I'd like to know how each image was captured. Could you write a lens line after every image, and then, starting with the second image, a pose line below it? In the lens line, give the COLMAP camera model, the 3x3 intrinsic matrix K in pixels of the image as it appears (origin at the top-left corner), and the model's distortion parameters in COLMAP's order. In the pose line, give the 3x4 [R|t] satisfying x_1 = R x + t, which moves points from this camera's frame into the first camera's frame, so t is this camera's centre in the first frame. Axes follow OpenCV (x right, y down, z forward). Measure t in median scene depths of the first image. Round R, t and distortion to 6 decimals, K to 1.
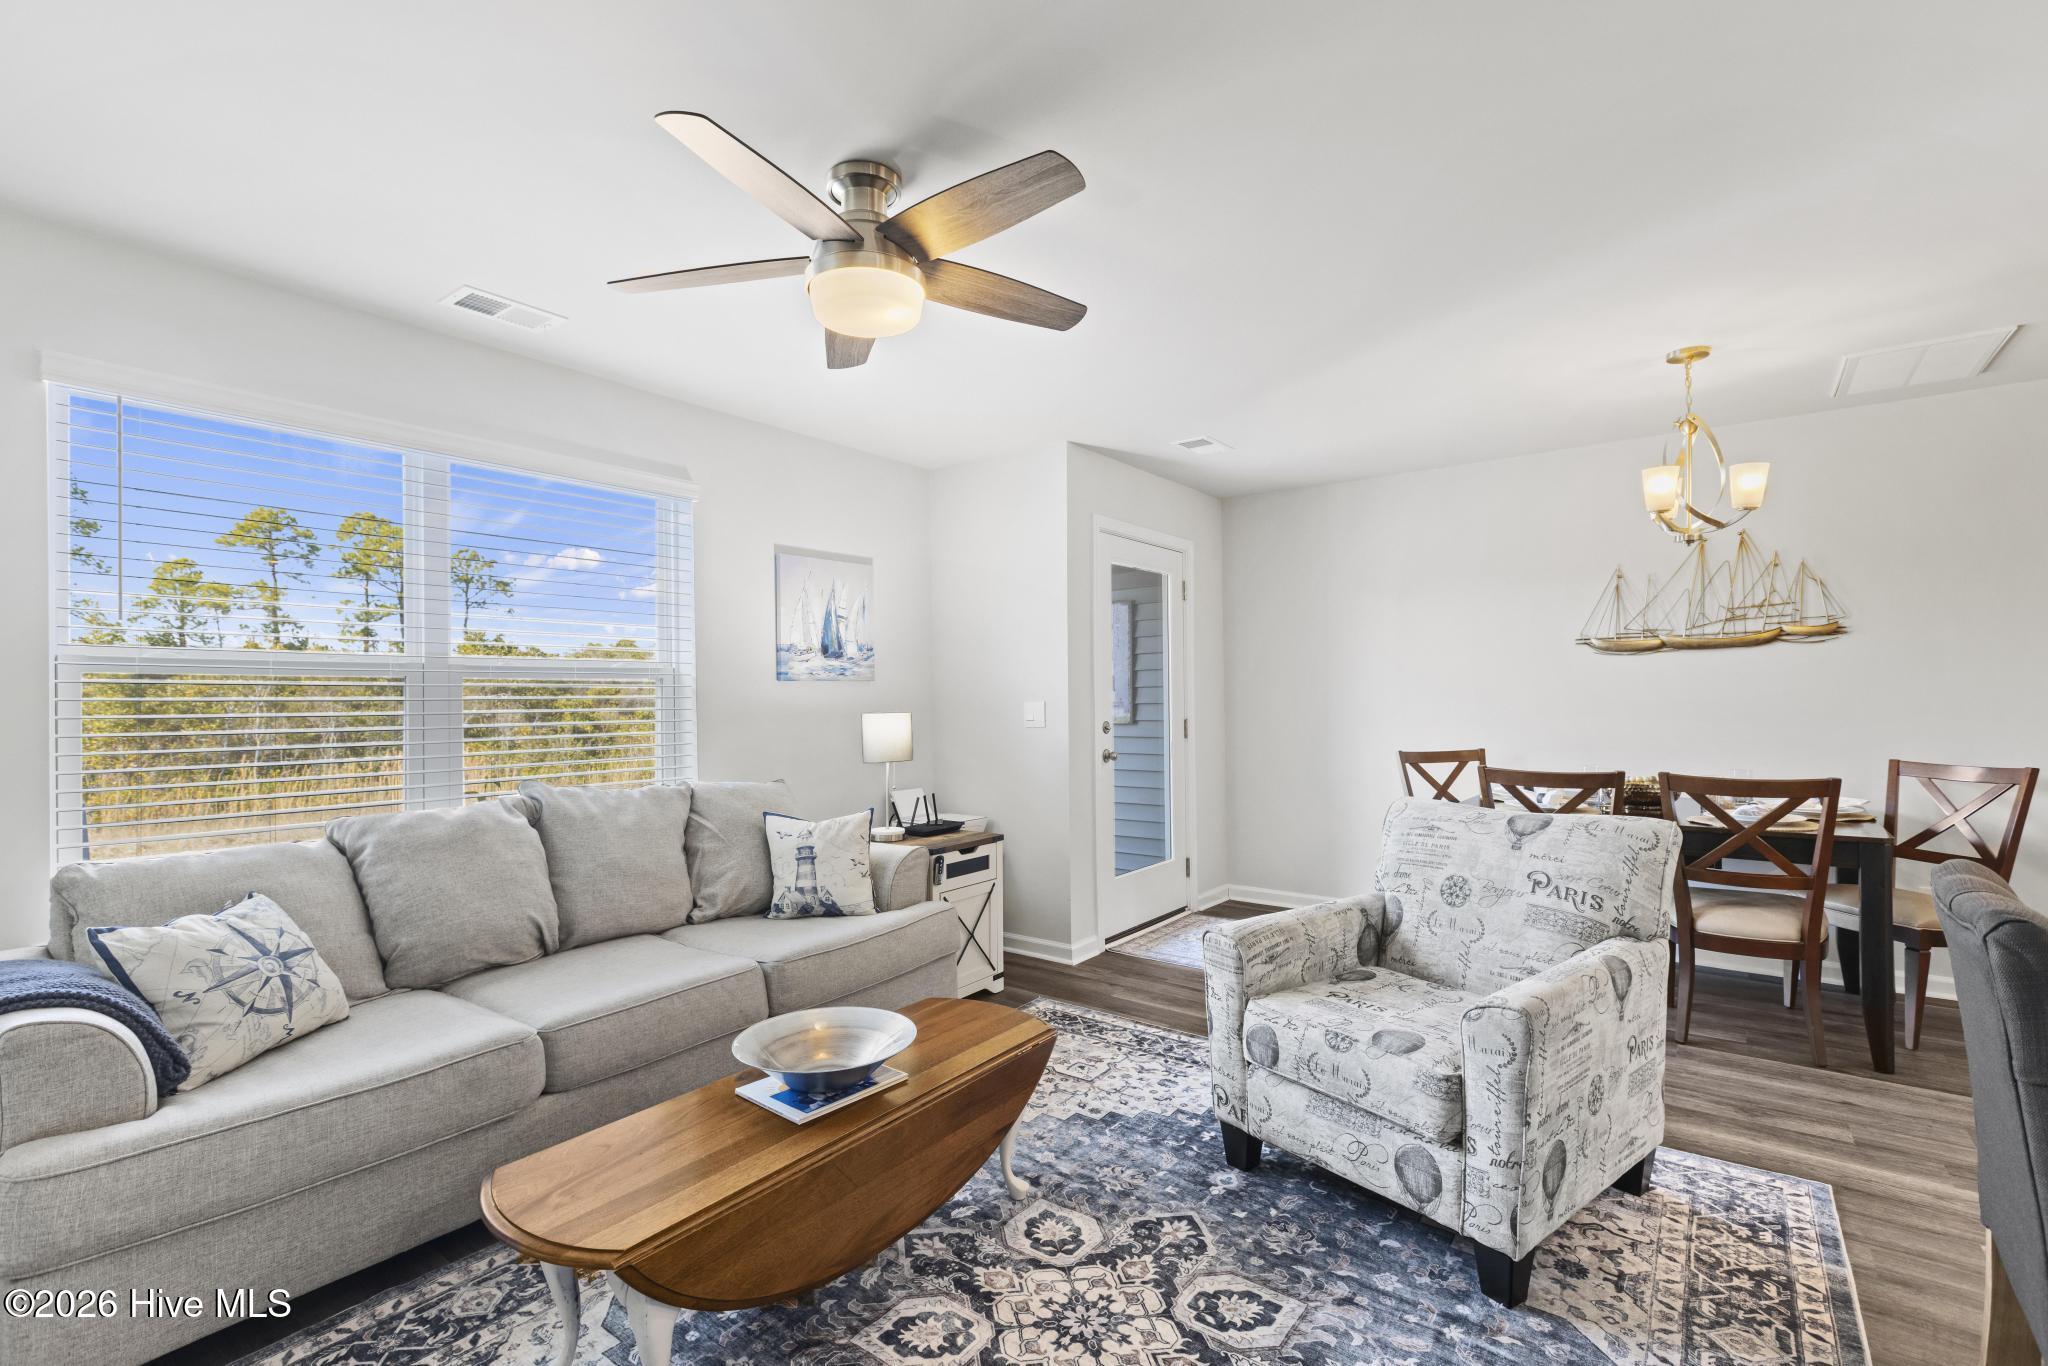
lens RADIAL K [[914.4, 0, 1027.2], [0, 914.4, 691.4], [0, 0, 1]] dist [0.003116, -0.001515]
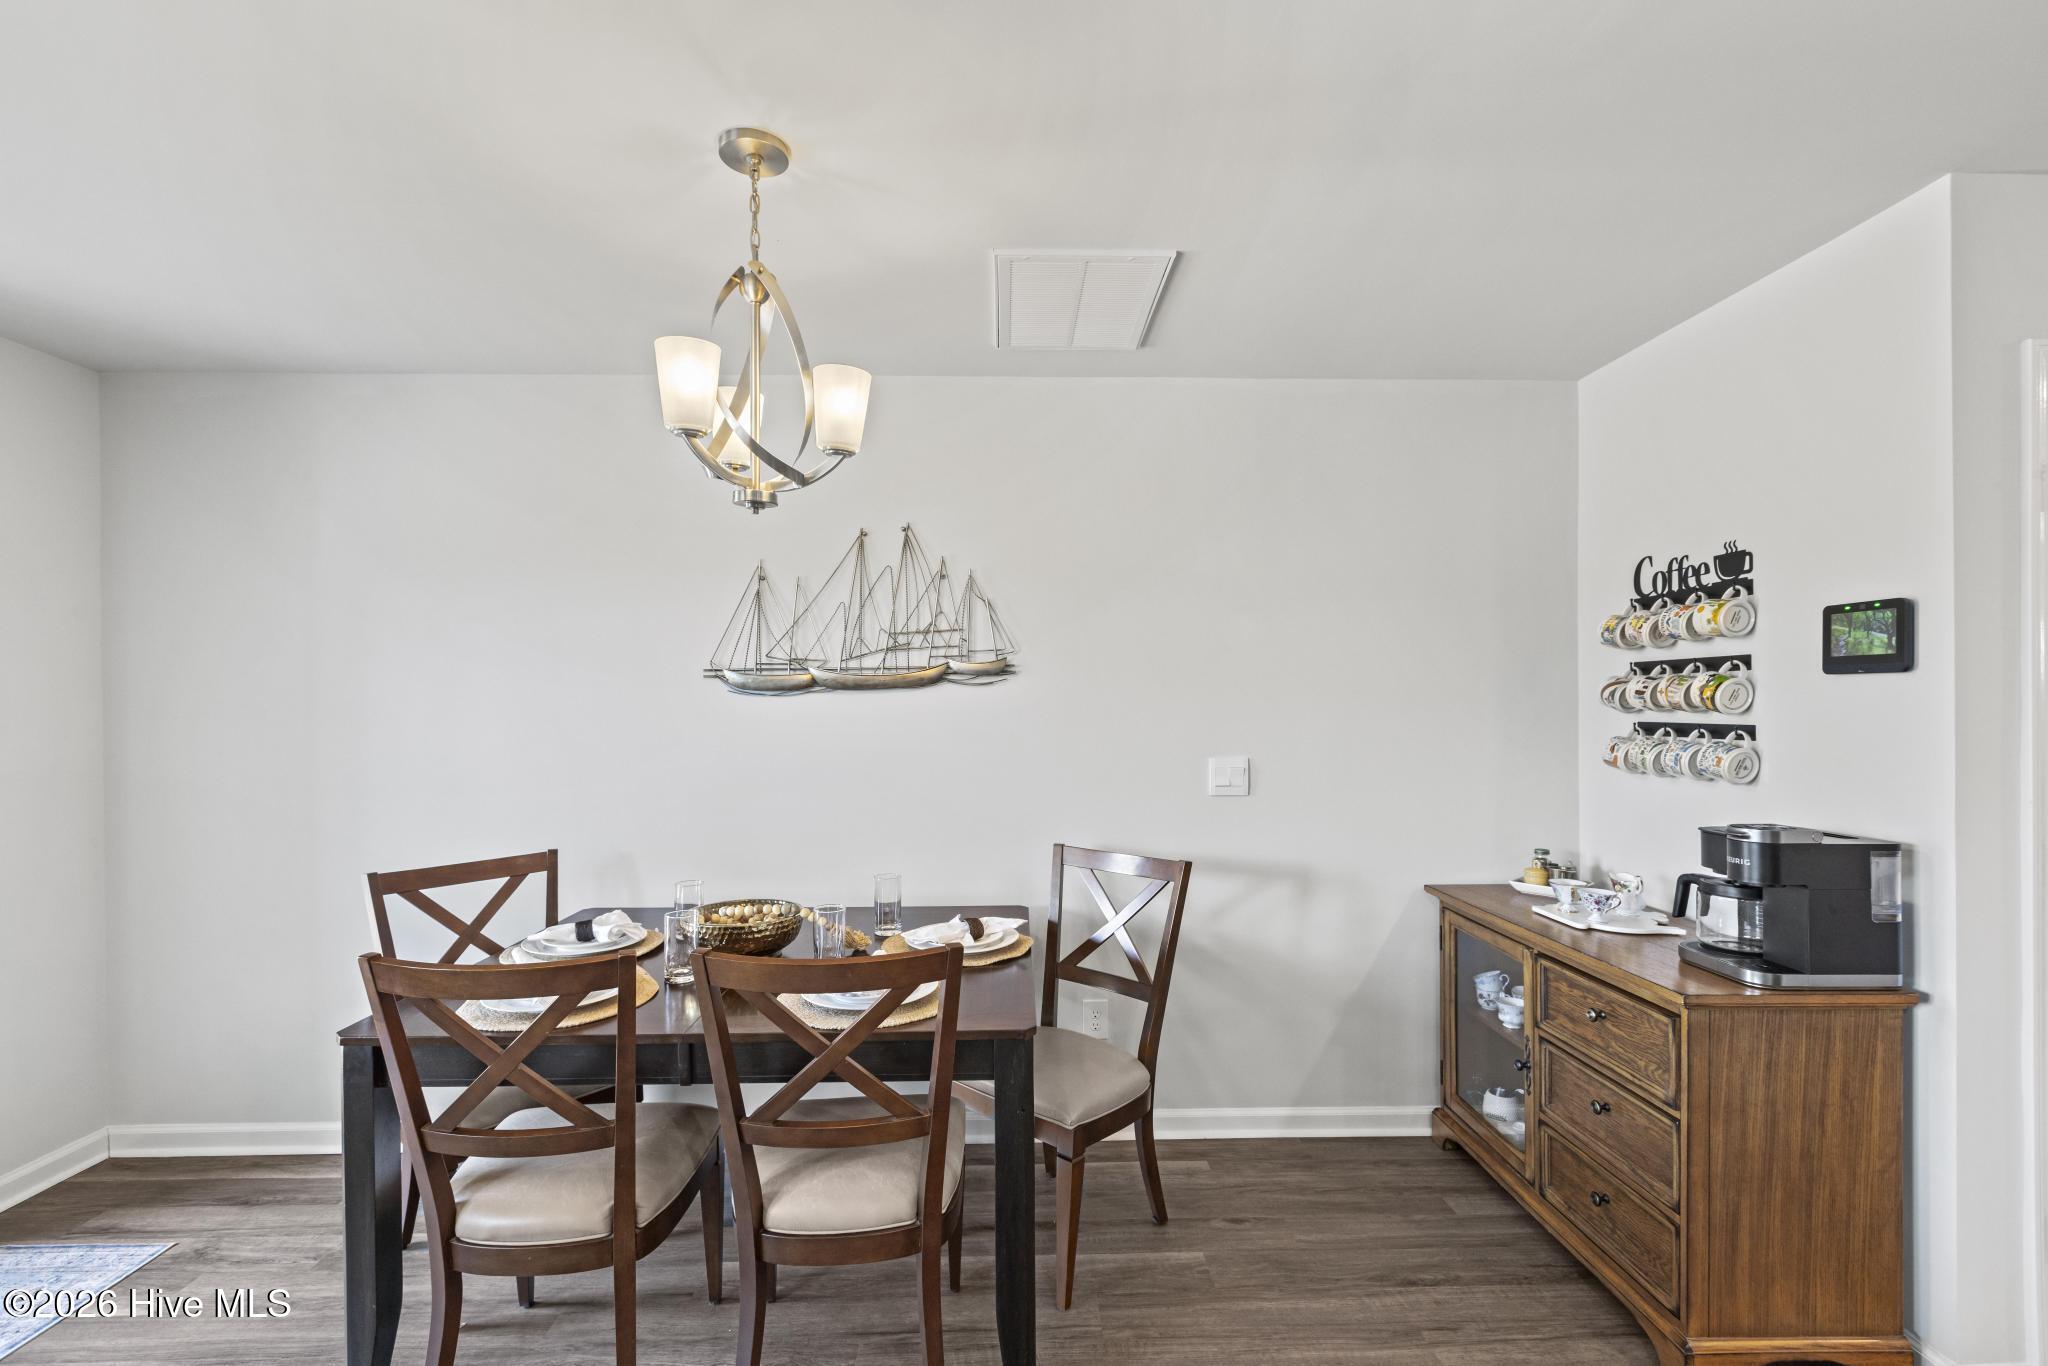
lens RADIAL K [[914.4, 0, 1022.2], [0, 914.4, 699.1], [0, 0, 1]] dist [0.003116, -0.001515]
pose [[0.782200, 0.004423, 0.623012, 0.517834], [-0.003695, 0.999990, -0.002460, -0.049129], [-0.623017, -0.000378, 0.782209, 0.490359]]
